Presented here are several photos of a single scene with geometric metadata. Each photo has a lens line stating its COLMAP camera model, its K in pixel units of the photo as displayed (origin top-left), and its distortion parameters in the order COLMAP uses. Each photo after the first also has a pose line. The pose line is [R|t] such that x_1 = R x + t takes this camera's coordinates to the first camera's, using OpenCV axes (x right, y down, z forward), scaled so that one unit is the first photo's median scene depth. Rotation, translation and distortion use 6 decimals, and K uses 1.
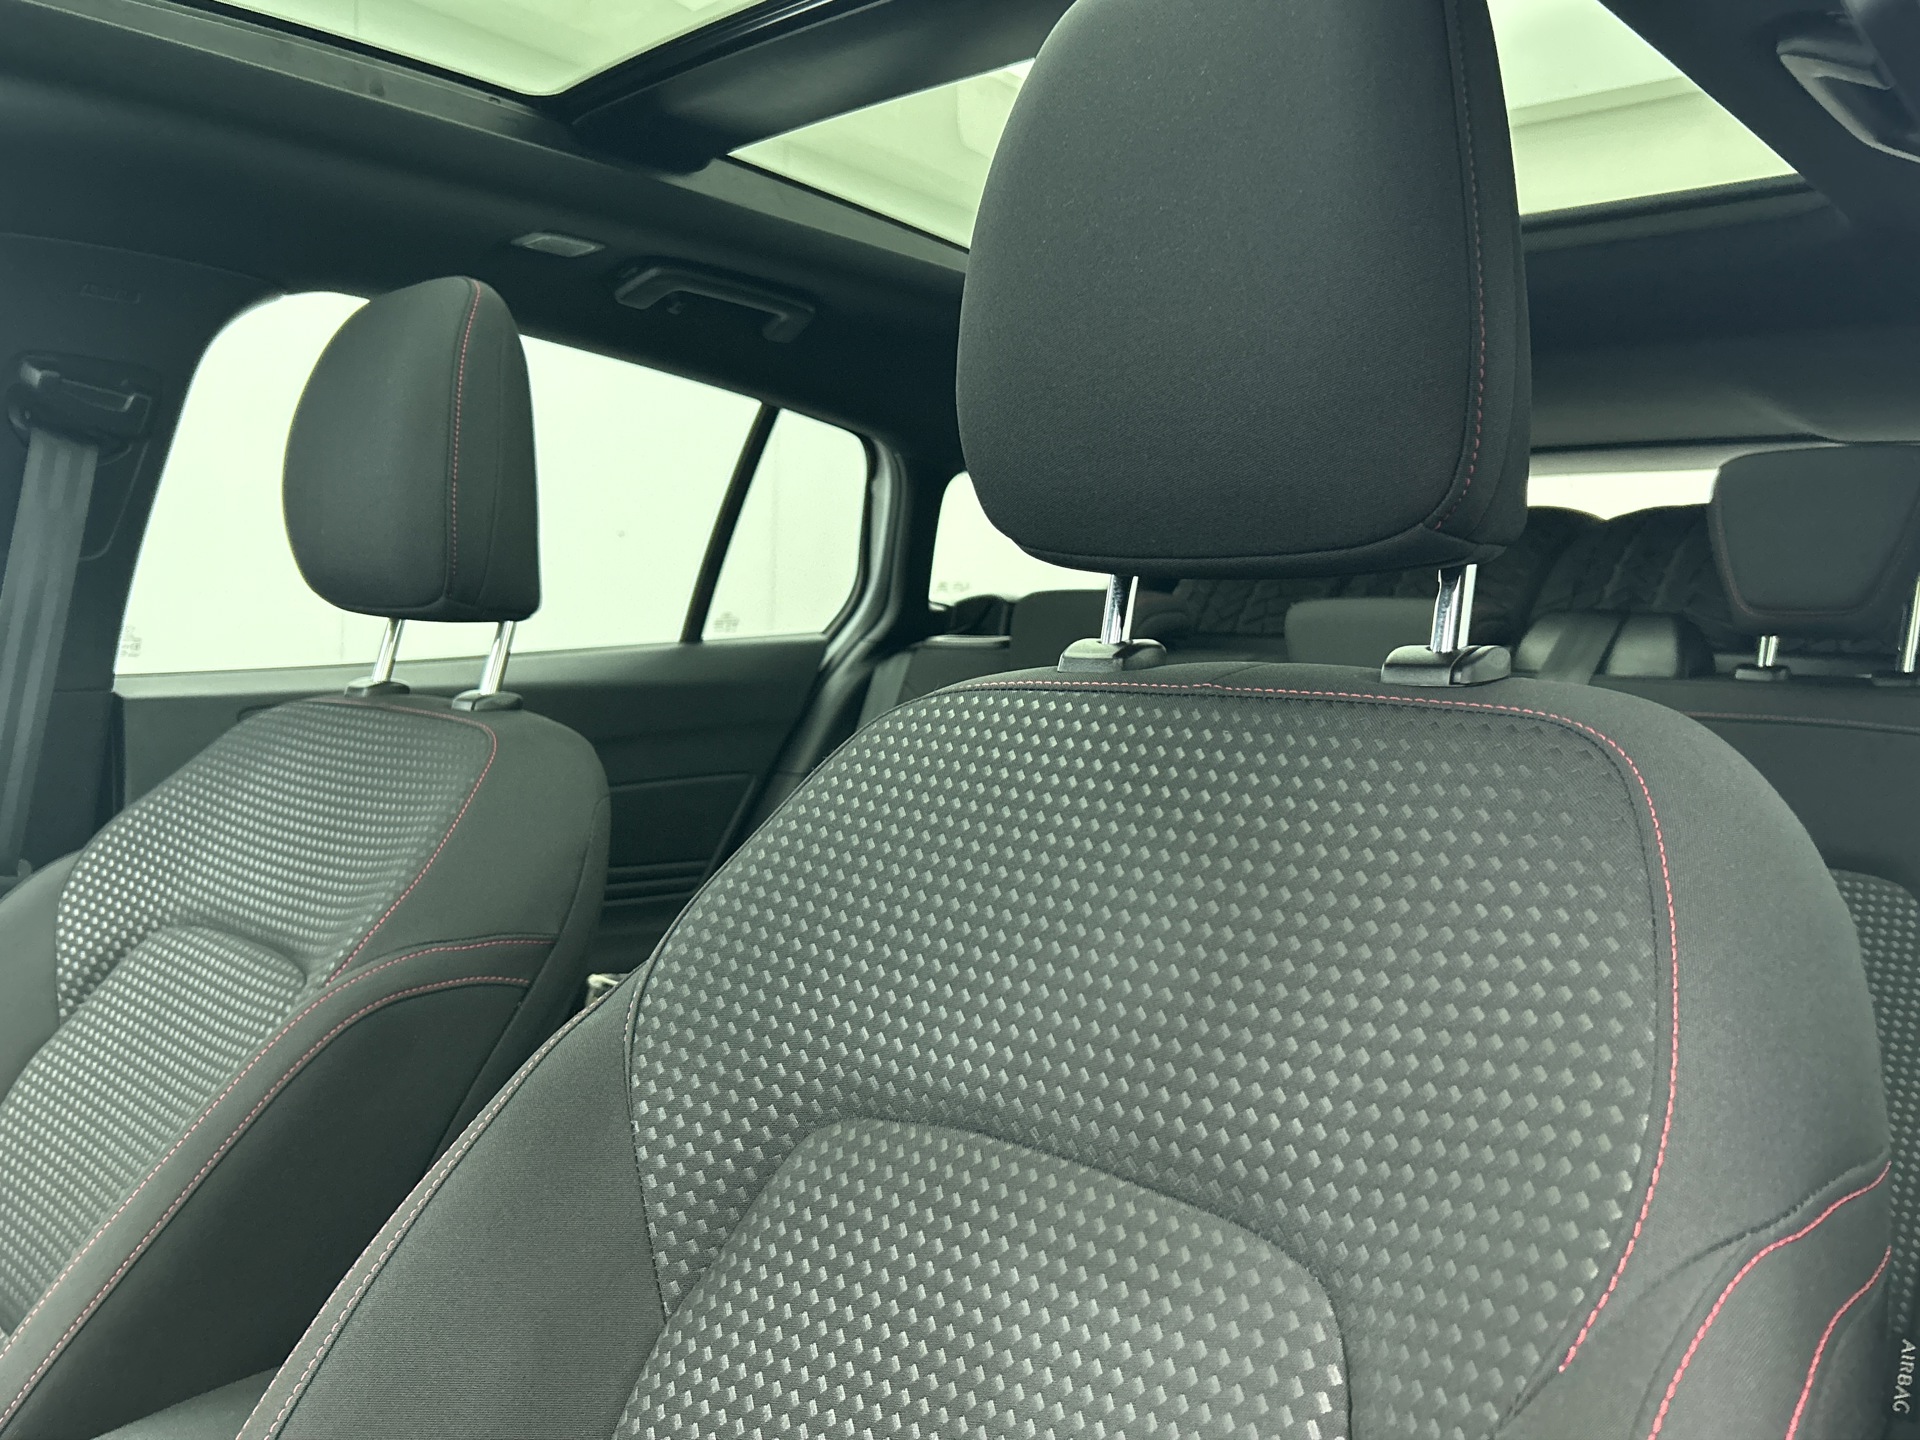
lens RADIAL K [[1524.6, 0, 953.2], [0, 1524.6, 729.9], [0, 0, 1]] dist [0.043425, -0.026366]
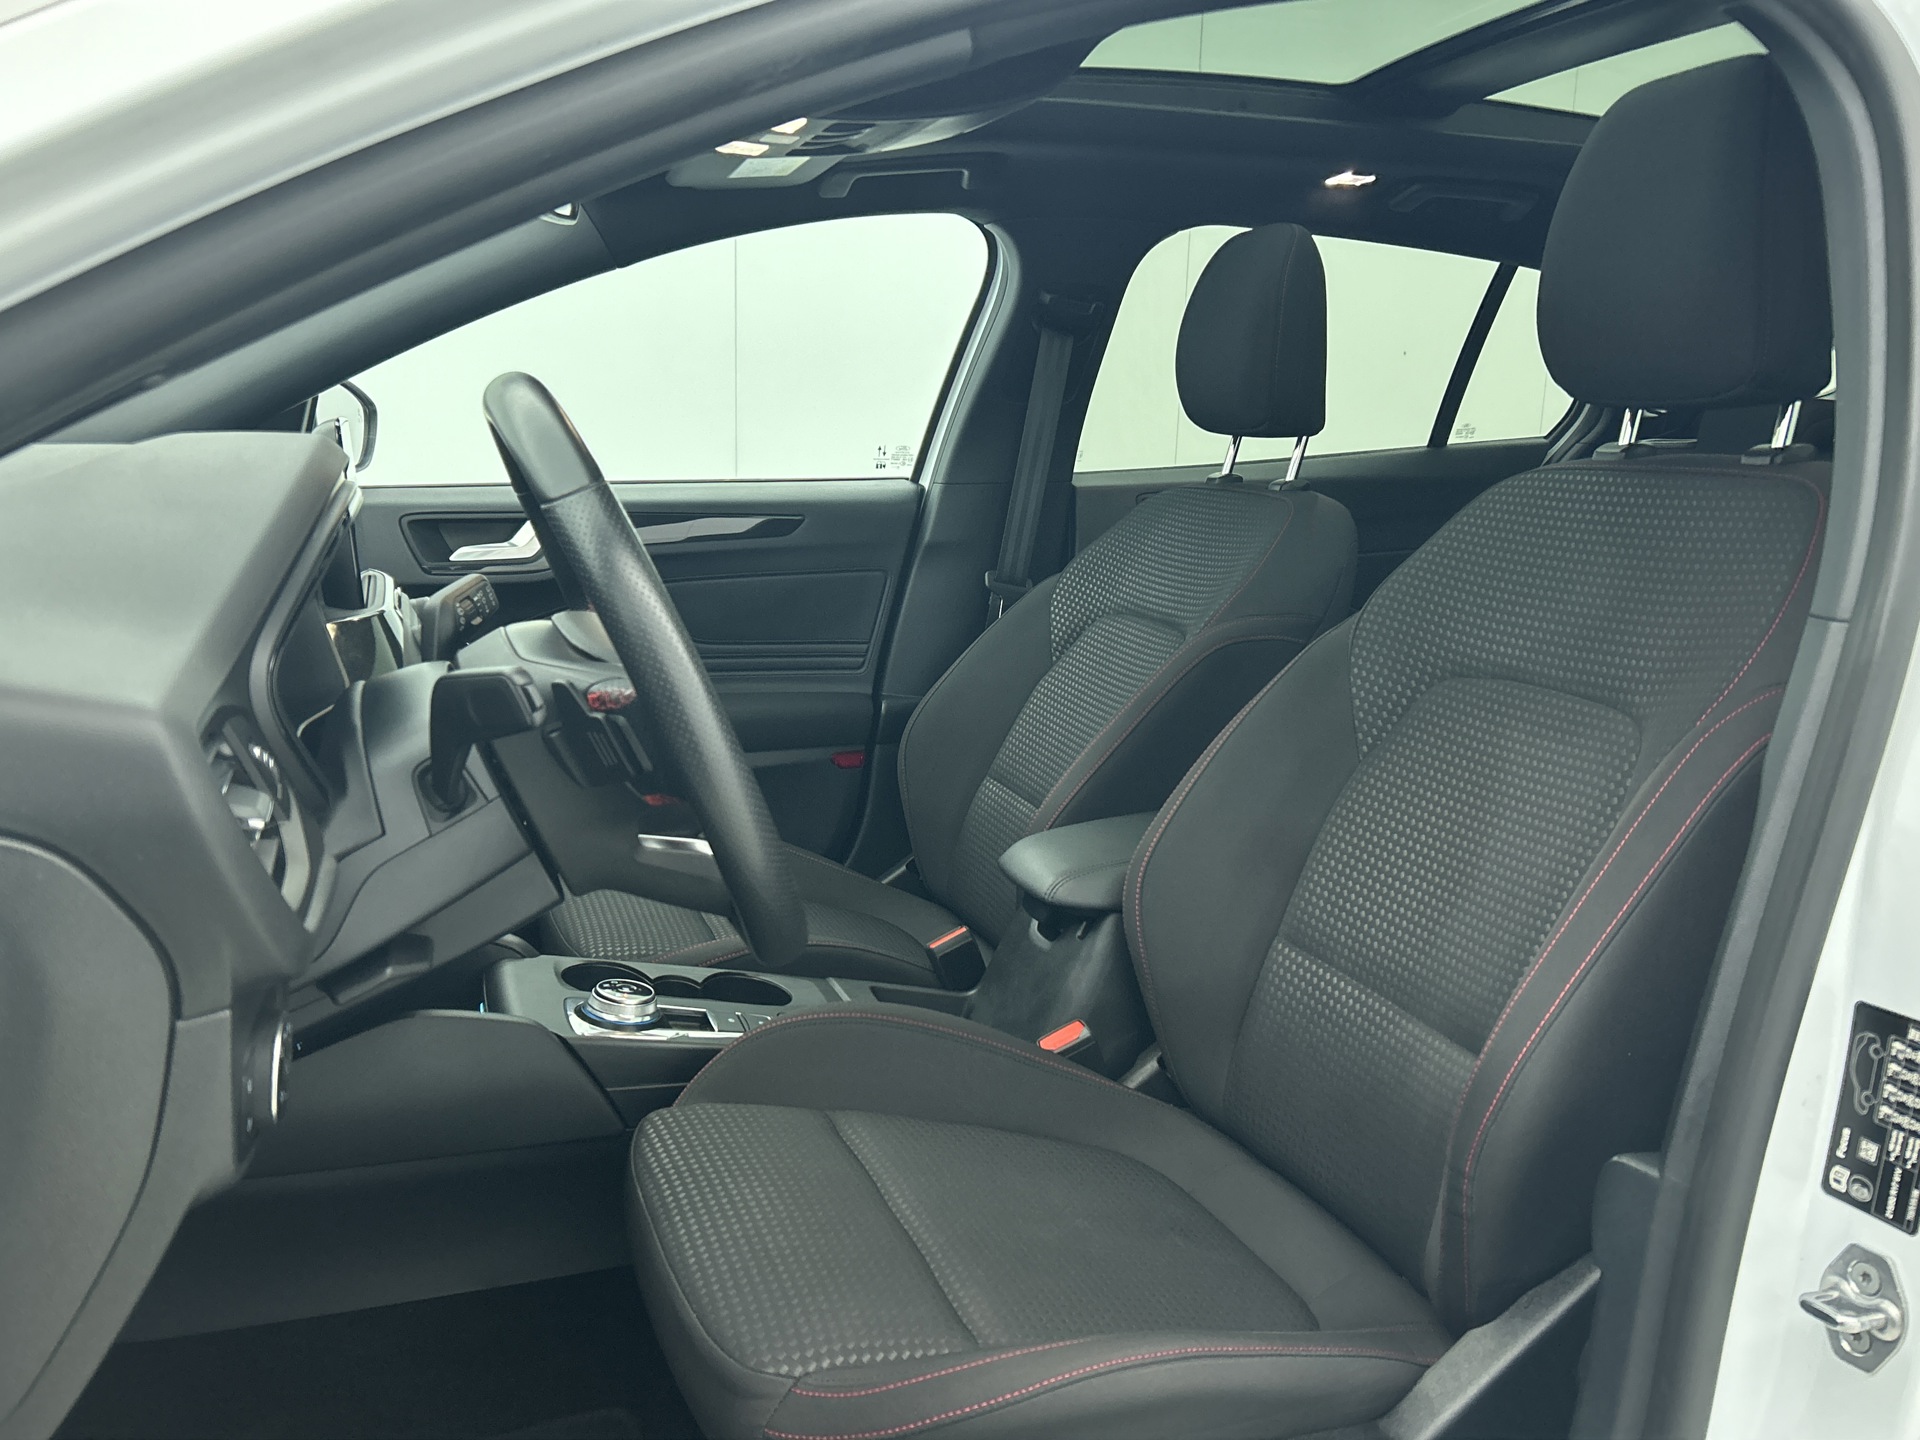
lens RADIAL K [[1524.6, 0, 945.5], [0, 1524.6, 721.5], [0, 0, 1]] dist [0.043425, -0.026366]
pose [[0.872679, 0.075246, -0.482461, 0.227094], [-0.017210, 0.992181, 0.123615, 0.044463], [0.487991, -0.099573, 0.867151, -0.773534]]
